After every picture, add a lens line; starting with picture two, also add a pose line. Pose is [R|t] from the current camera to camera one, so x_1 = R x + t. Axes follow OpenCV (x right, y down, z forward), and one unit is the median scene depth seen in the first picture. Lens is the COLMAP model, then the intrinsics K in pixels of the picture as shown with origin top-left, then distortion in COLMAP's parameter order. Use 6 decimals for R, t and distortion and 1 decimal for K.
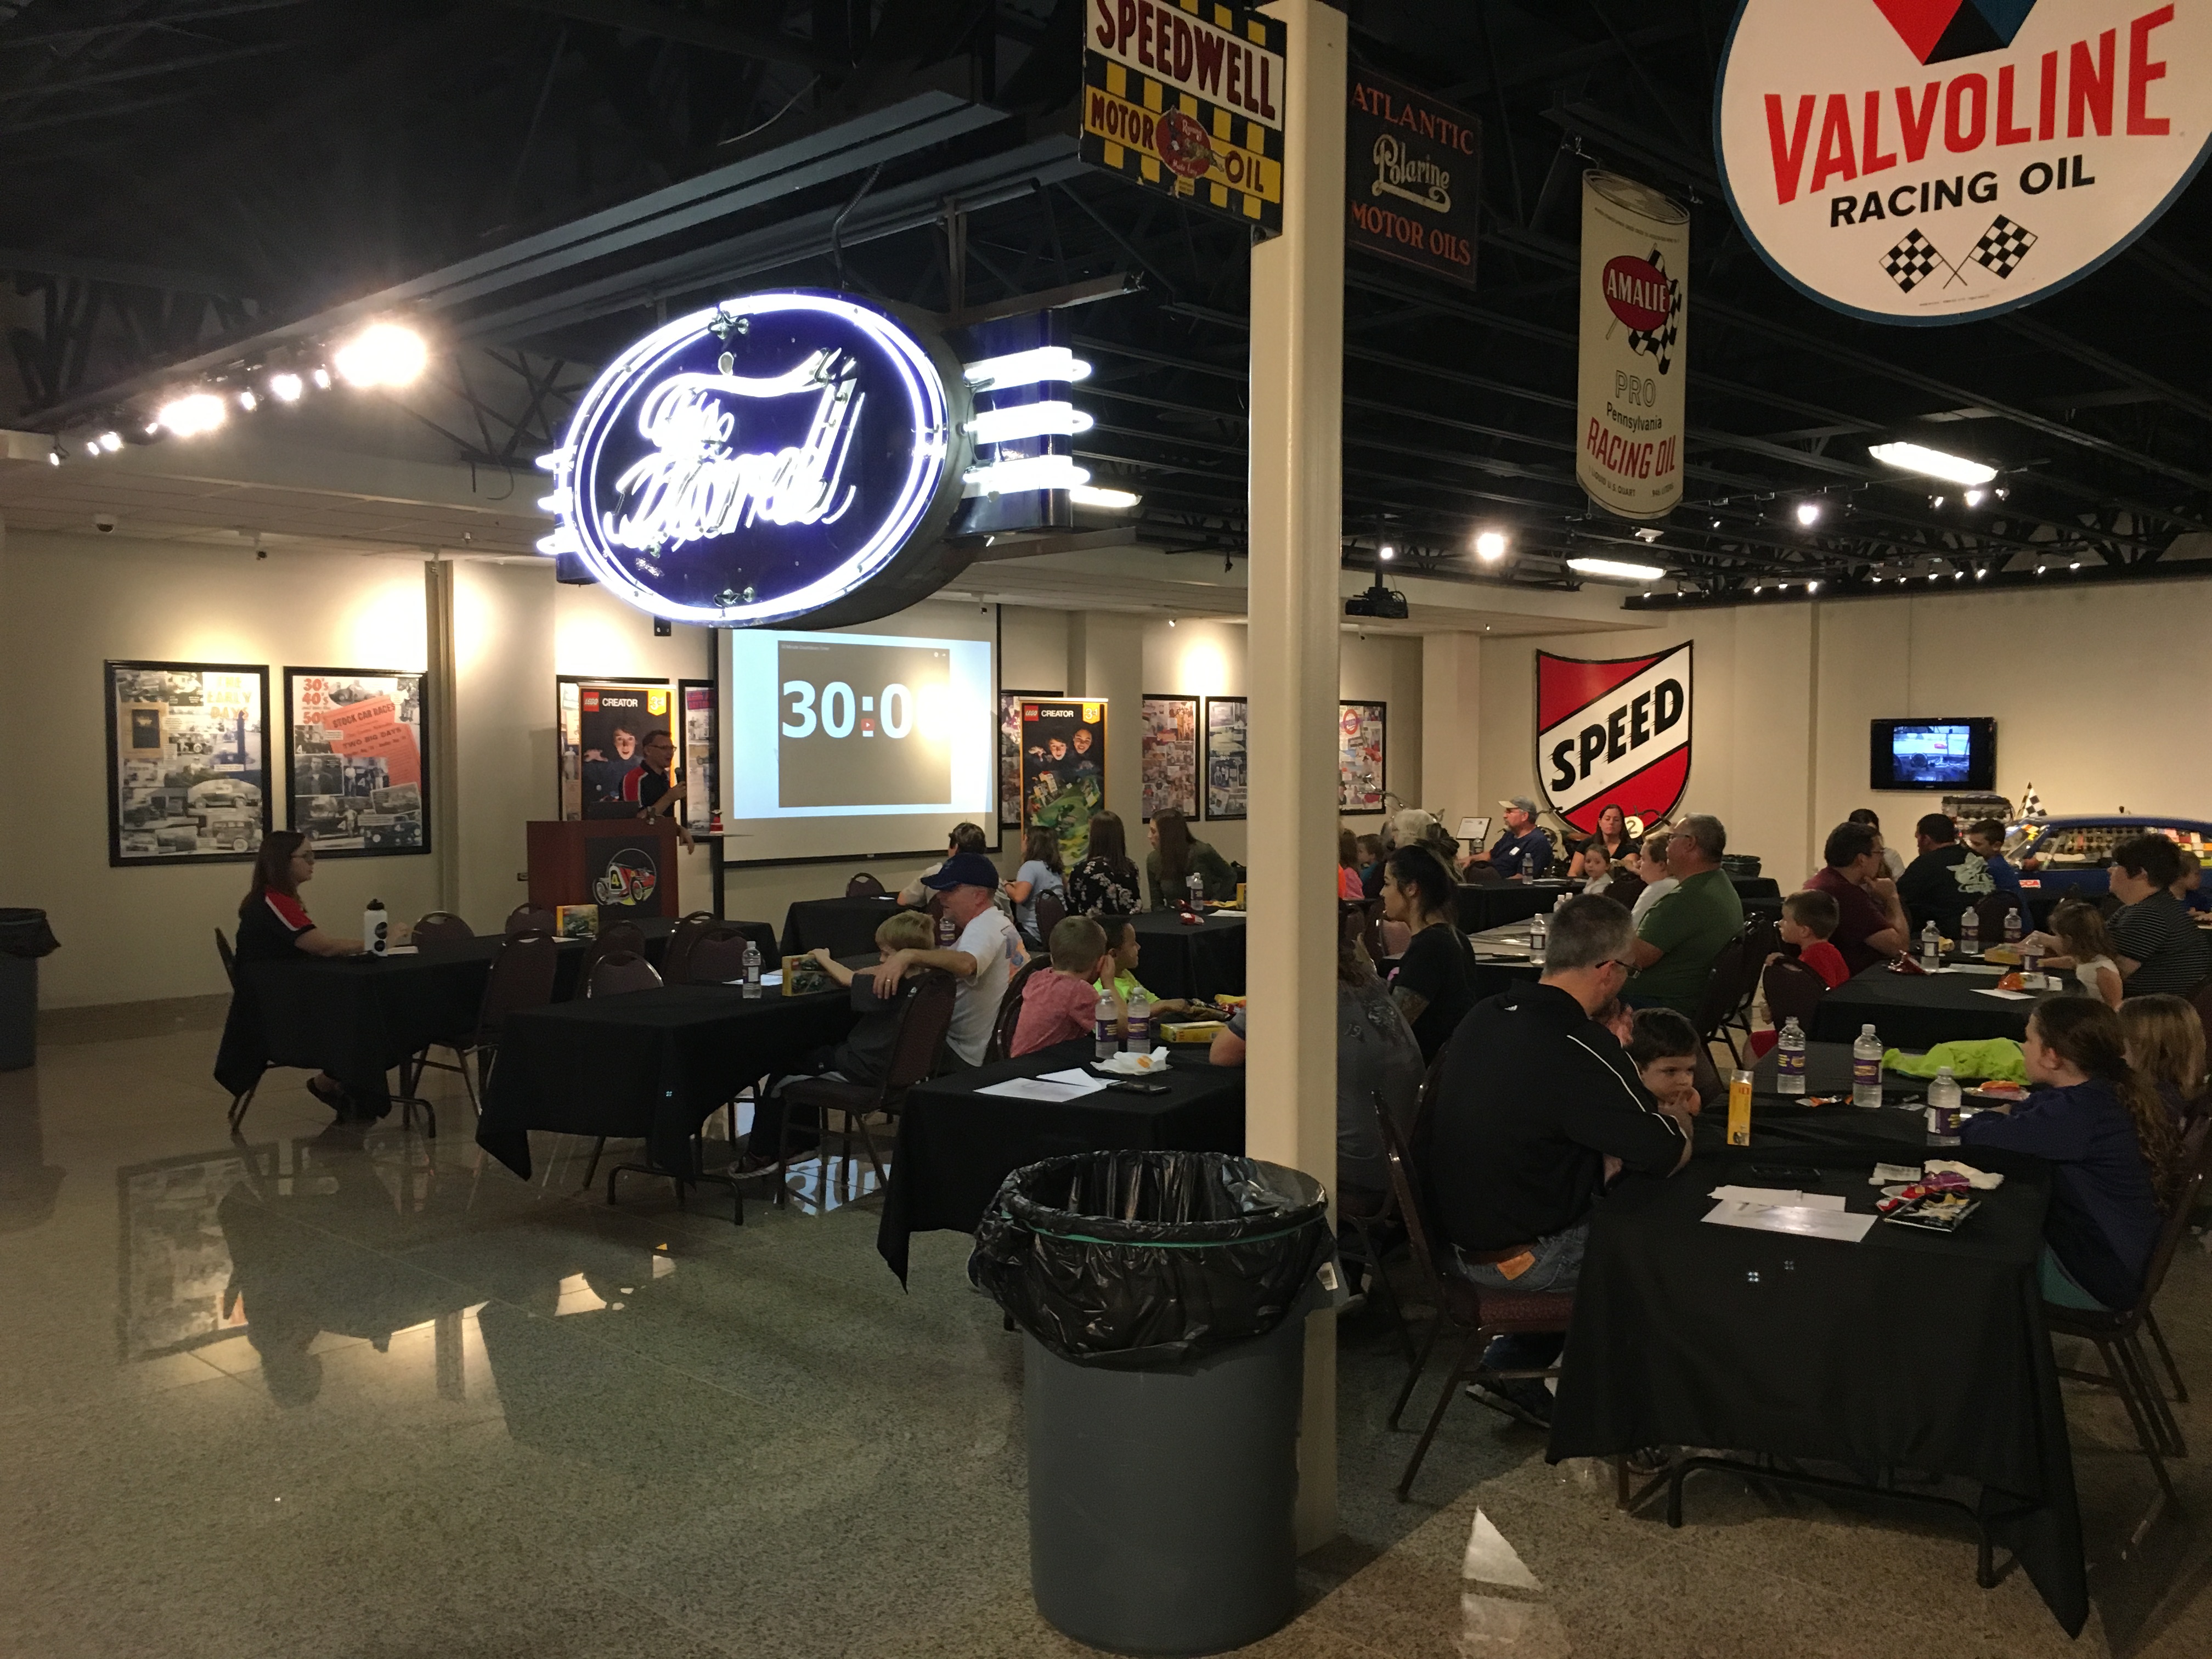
lens RADIAL K [[1879.6, 0, 1110.1], [0, 1879.6, 825.3], [0, 0, 1]] dist [0.067731, -0.074479]
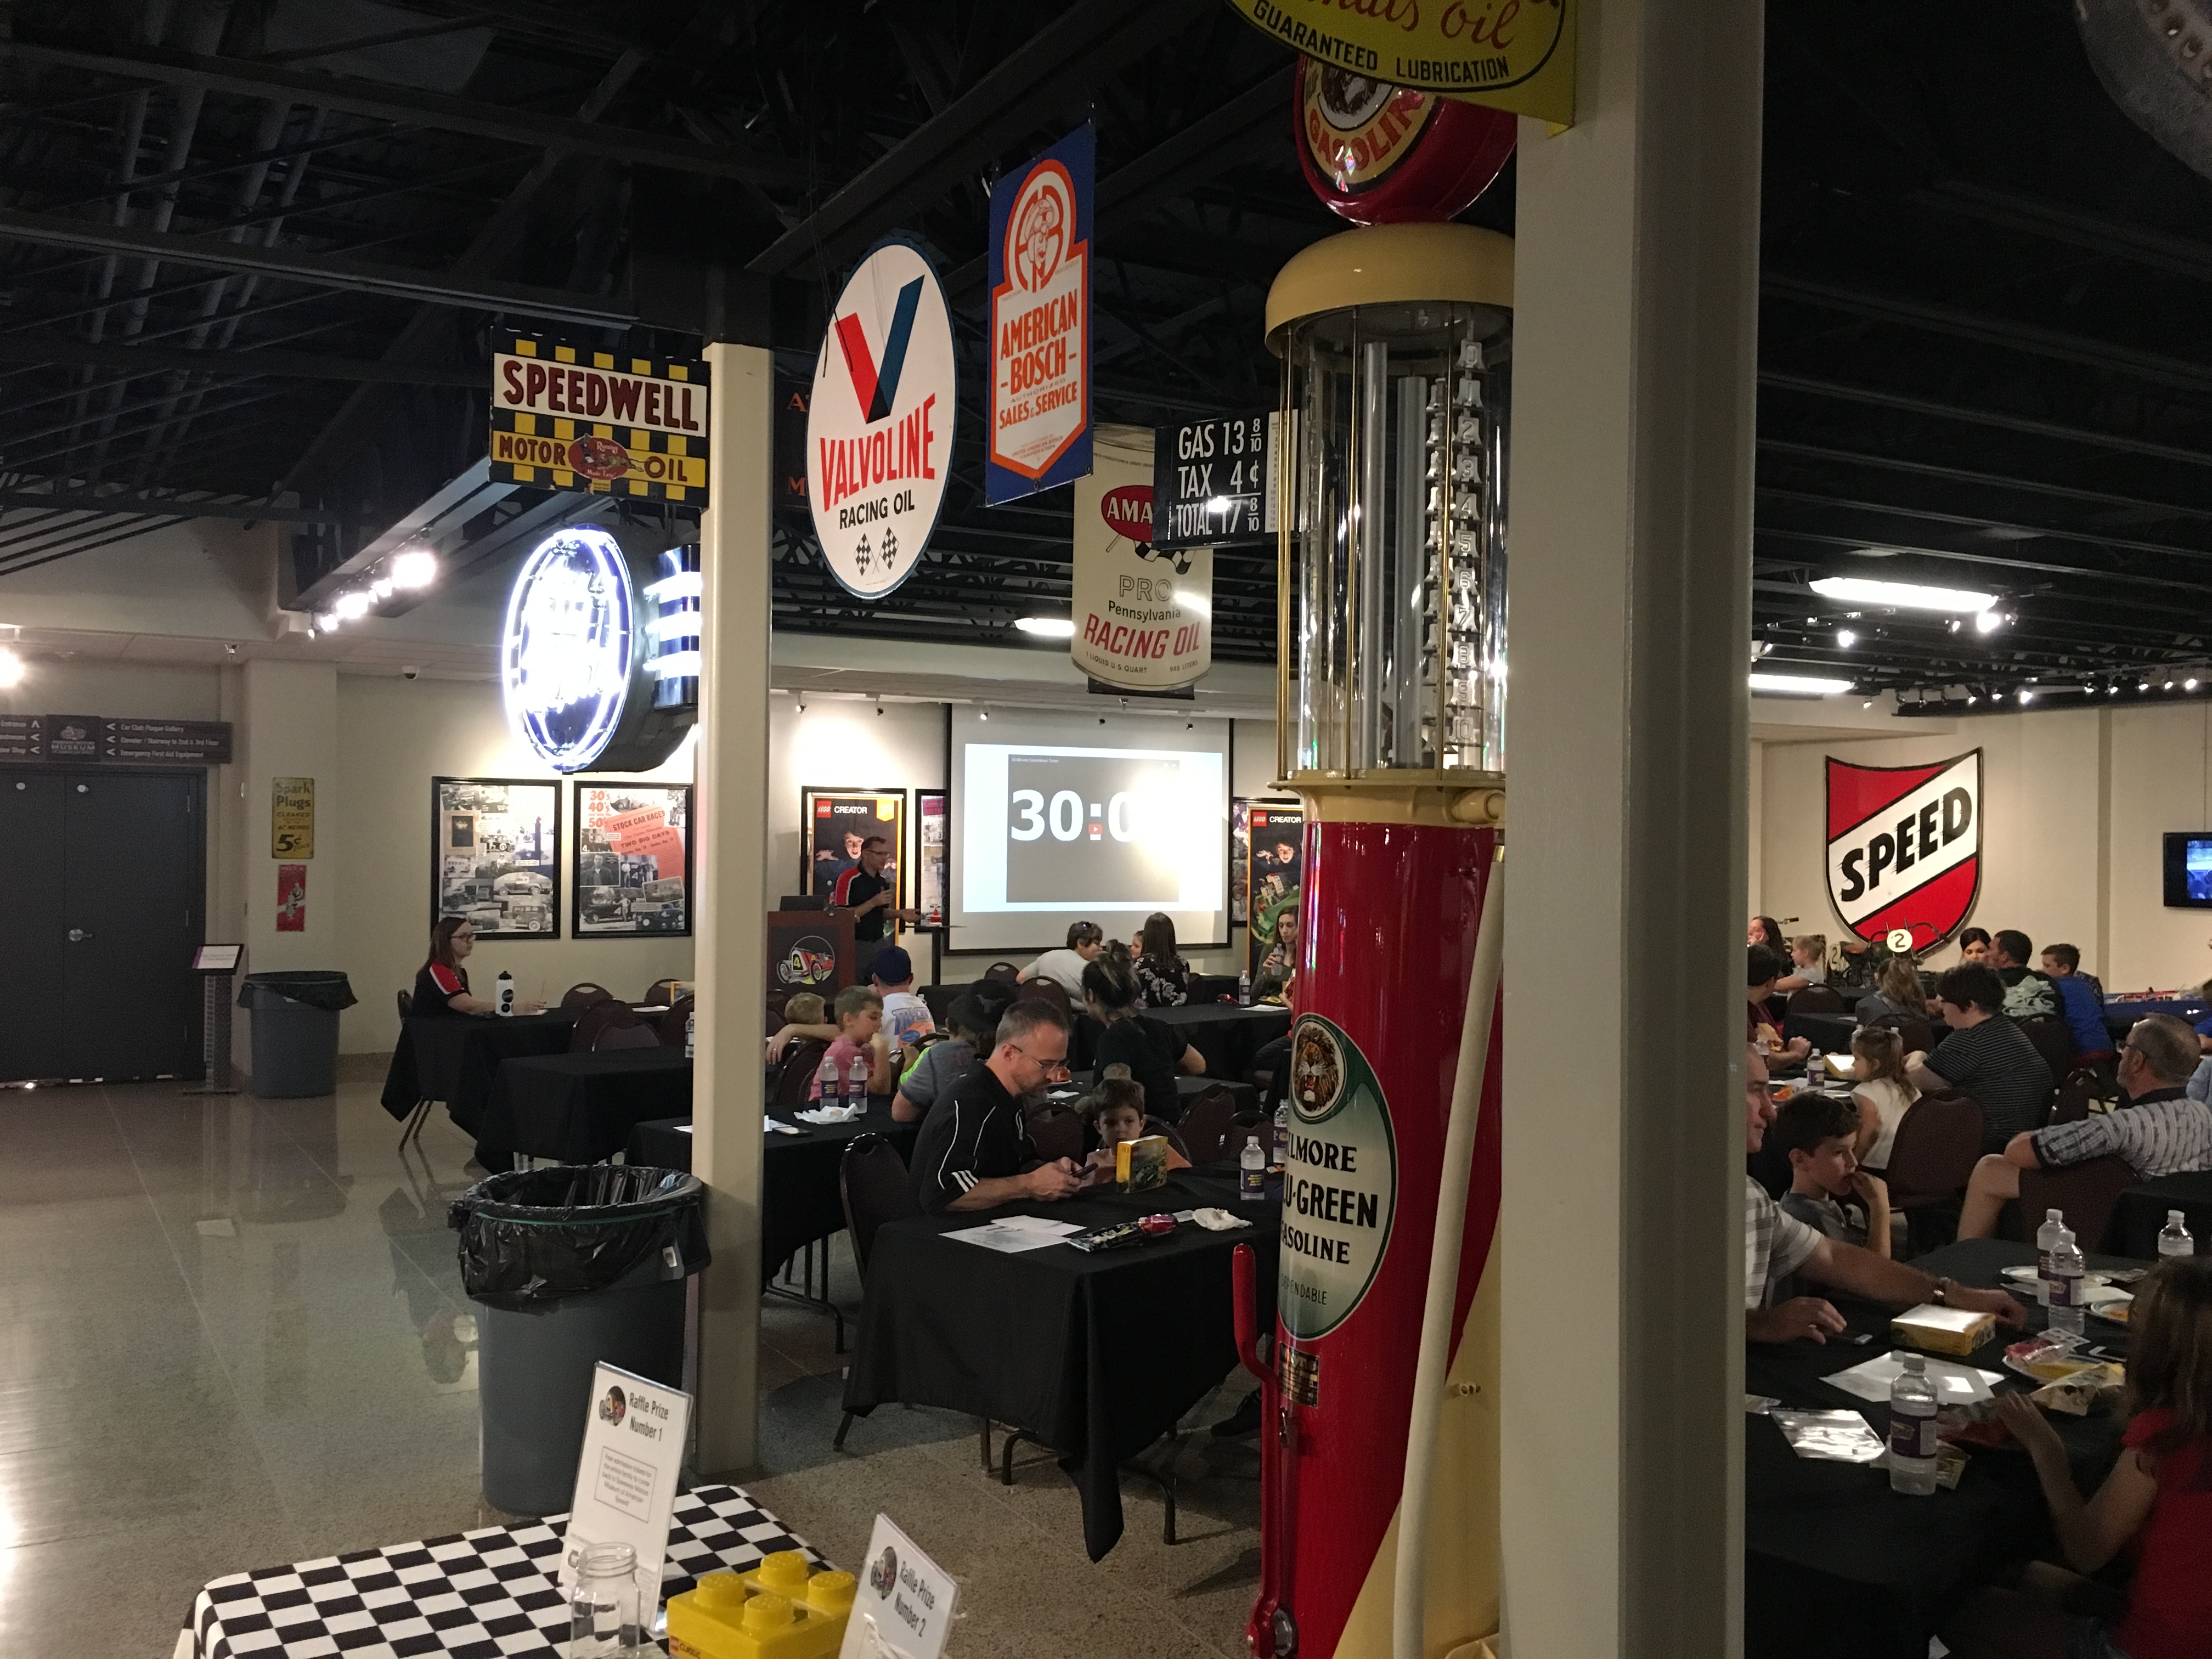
lens RADIAL K [[1879.6, 0, 1104.9], [0, 1879.6, 822.0], [0, 0, 1]] dist [0.067731, -0.074479]
pose [[0.961112, 0.008033, -0.276040, 0.224660], [-0.022138, 0.998601, -0.048018, -0.005787], [0.275269, 0.052262, 0.959946, -0.073746]]
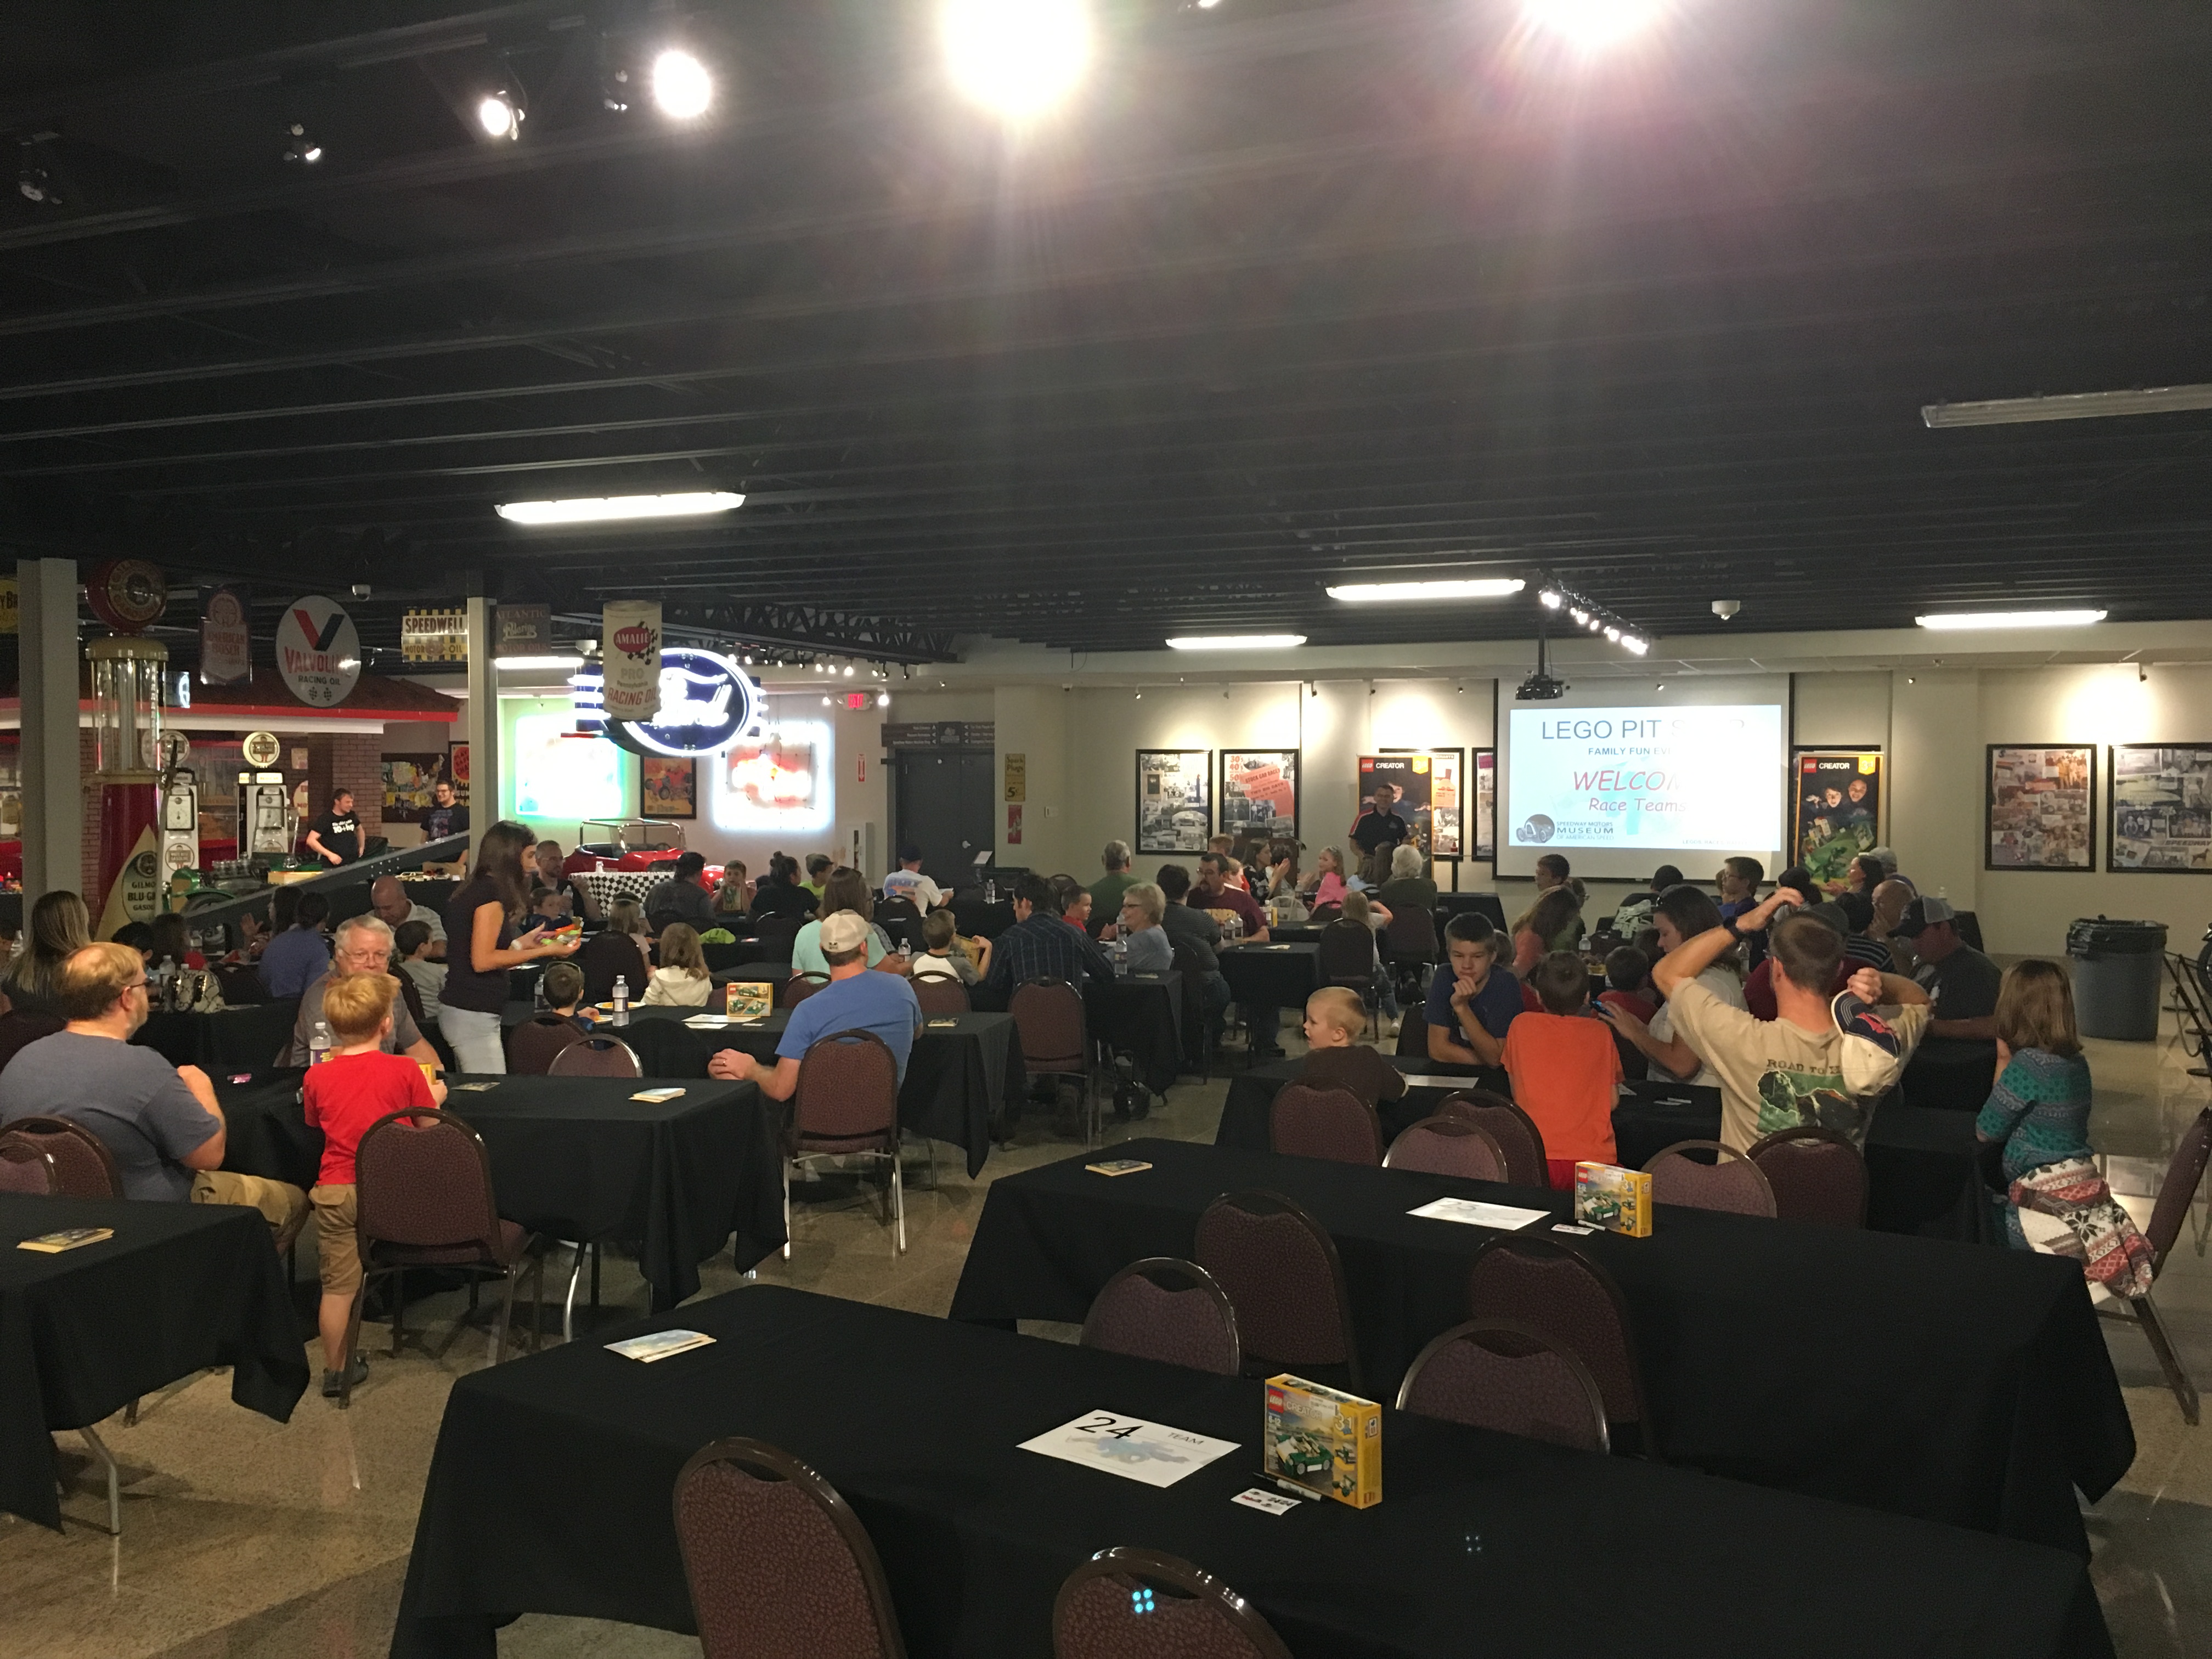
lens RADIAL K [[1879.6, 0, 1109.9], [0, 1879.6, 835.8], [0, 0, 1]] dist [0.067731, -0.074479]
pose [[0.358088, 0.028430, -0.933255, 1.168094], [-0.039258, 0.999111, 0.015372, -0.023940], [0.932862, 0.031133, 0.358885, 0.251666]]
